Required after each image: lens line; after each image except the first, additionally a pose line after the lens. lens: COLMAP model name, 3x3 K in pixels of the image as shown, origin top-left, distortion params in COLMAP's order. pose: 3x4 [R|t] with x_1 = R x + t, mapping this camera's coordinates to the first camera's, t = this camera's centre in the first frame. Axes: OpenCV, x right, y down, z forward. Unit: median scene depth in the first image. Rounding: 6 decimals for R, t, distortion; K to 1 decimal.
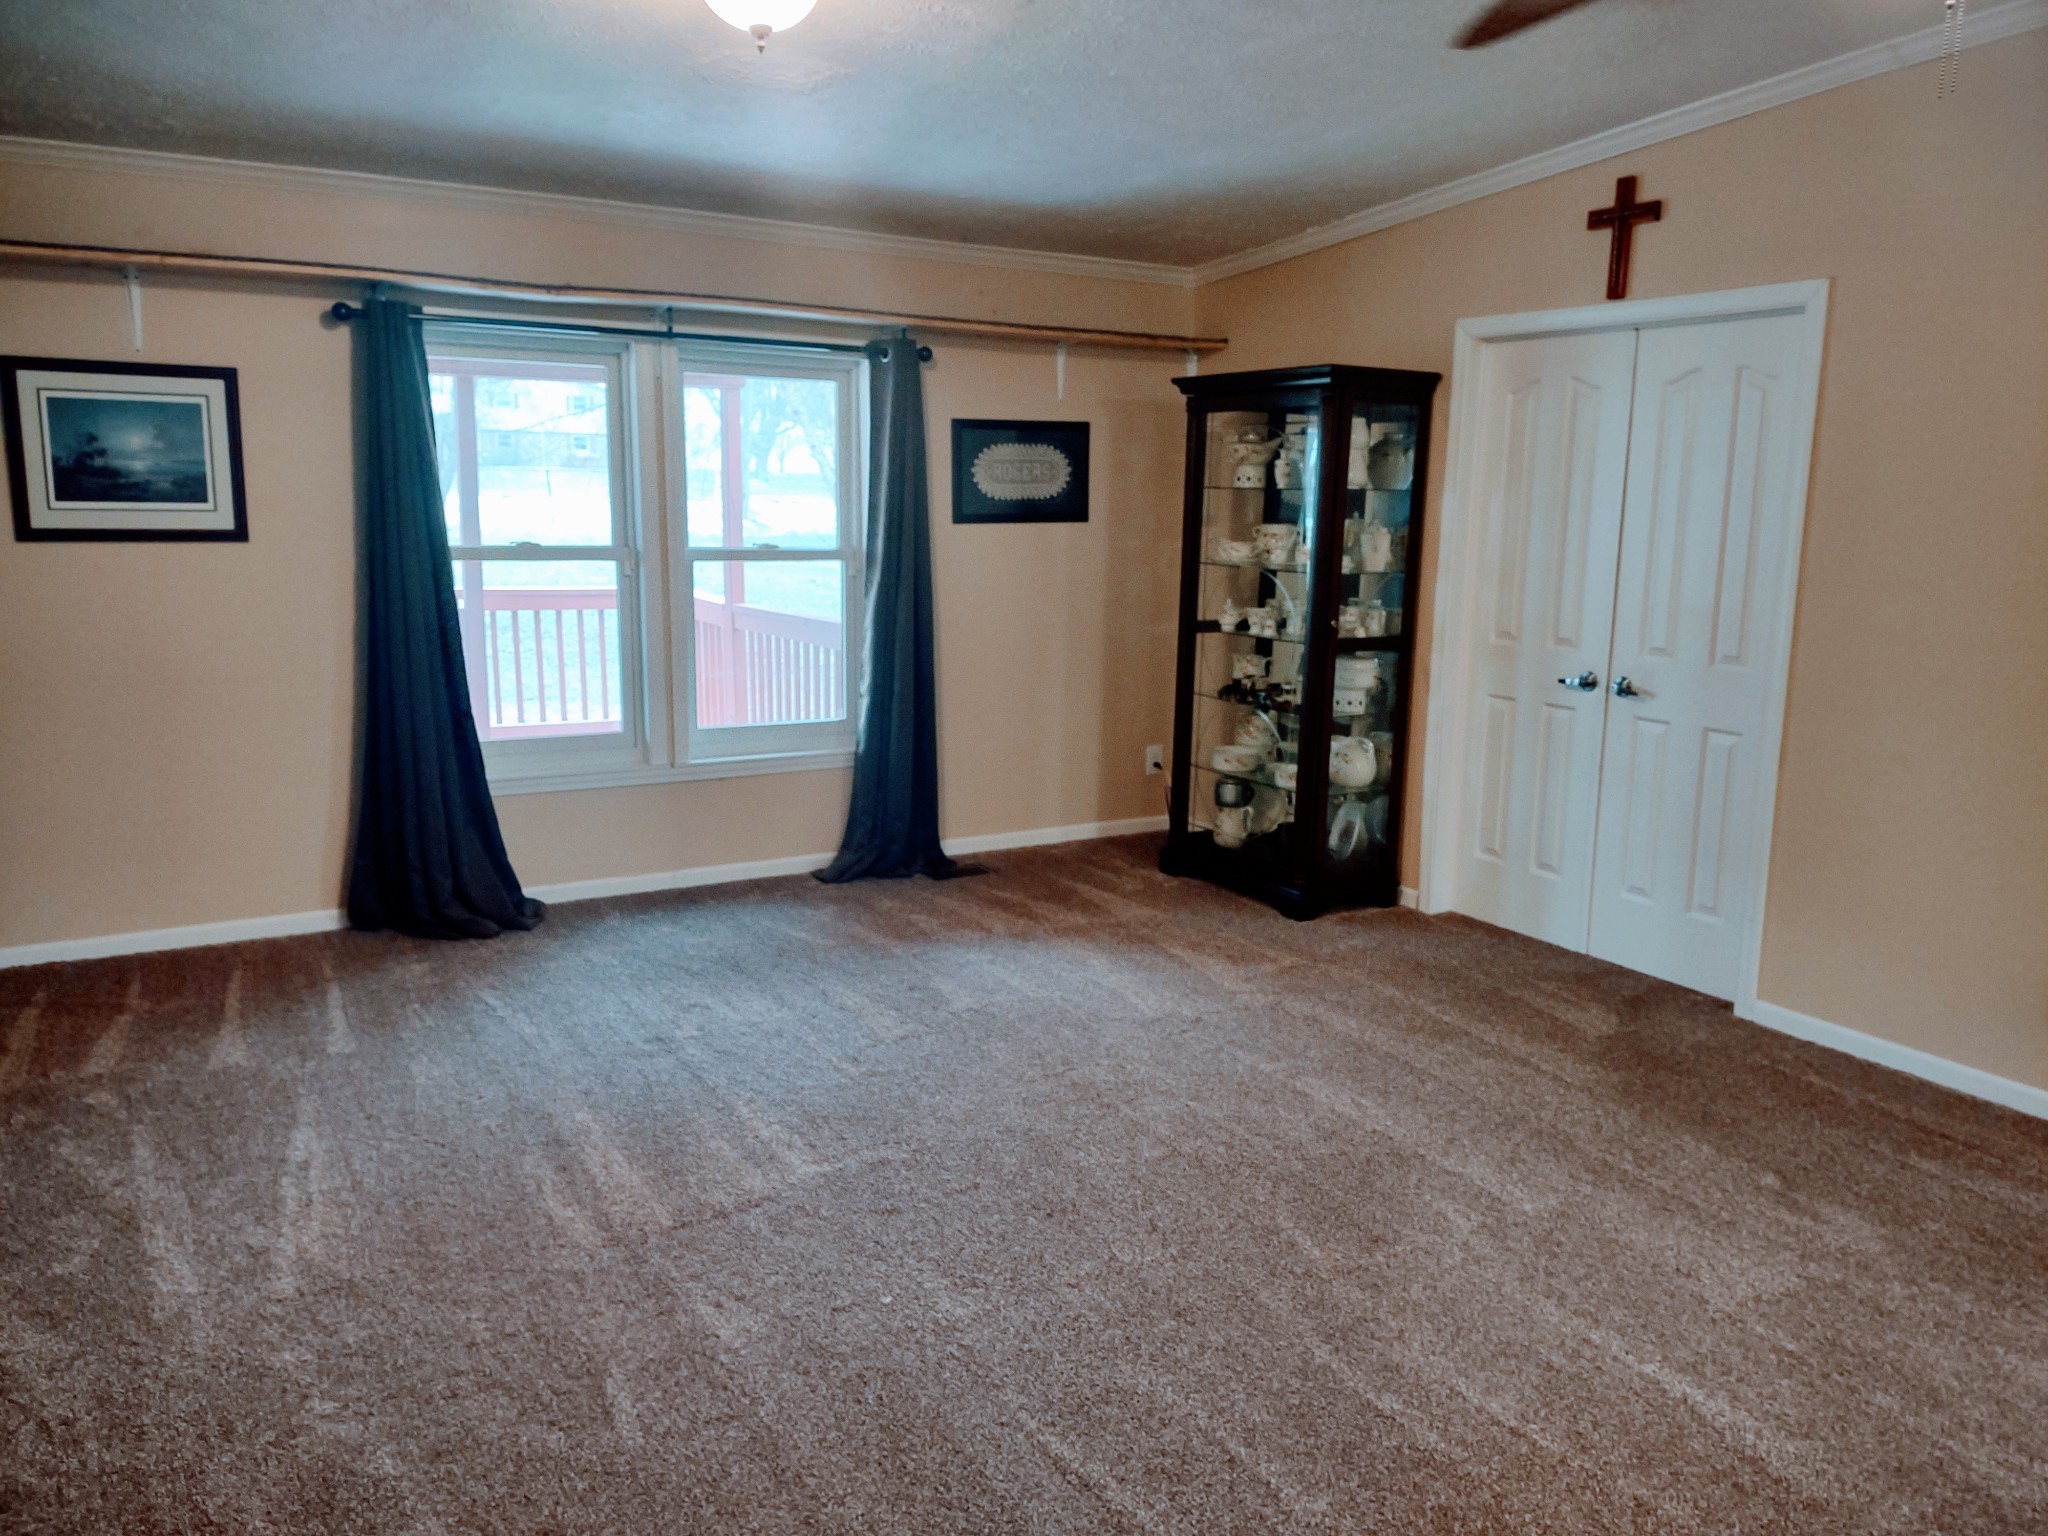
lens RADIAL K [[1527.9, 0, 1013.3], [0, 1527.9, 763.5], [0, 0, 1]] dist [0.079051, -0.108003]
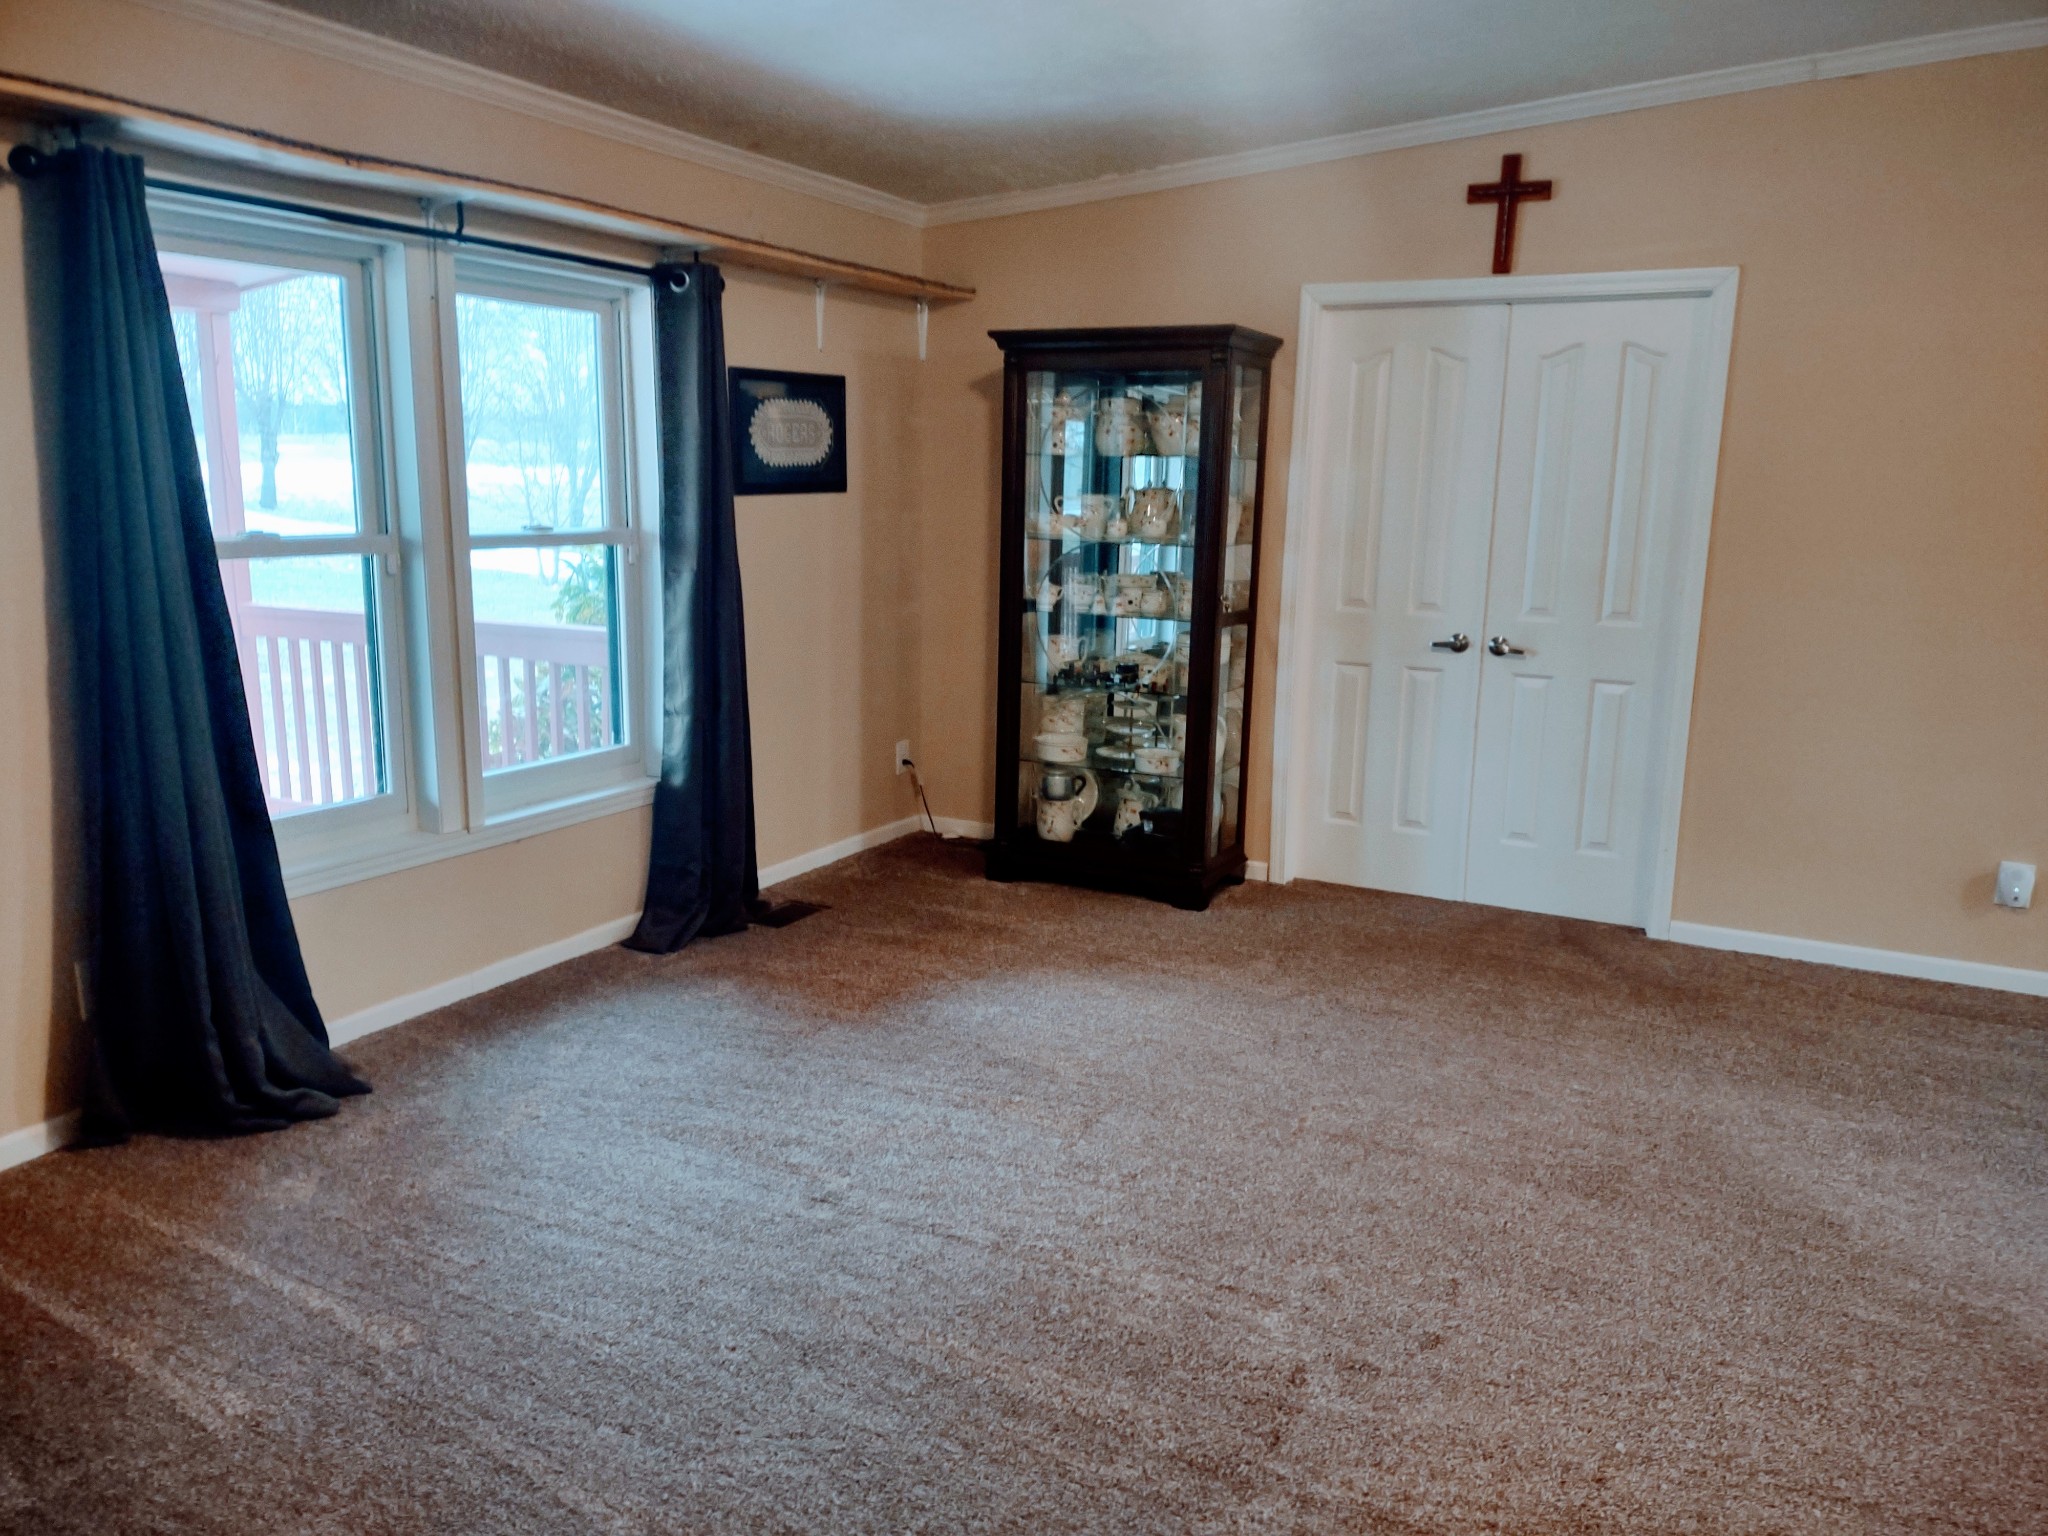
lens RADIAL K [[1527.9, 0, 1013.9], [0, 1527.9, 779.5], [0, 0, 1]] dist [0.079051, -0.108003]
pose [[0.850271, -0.106244, 0.515511, -0.403182], [0.088531, 0.994330, 0.058905, -0.046266], [-0.518847, -0.004446, 0.854856, 0.247515]]
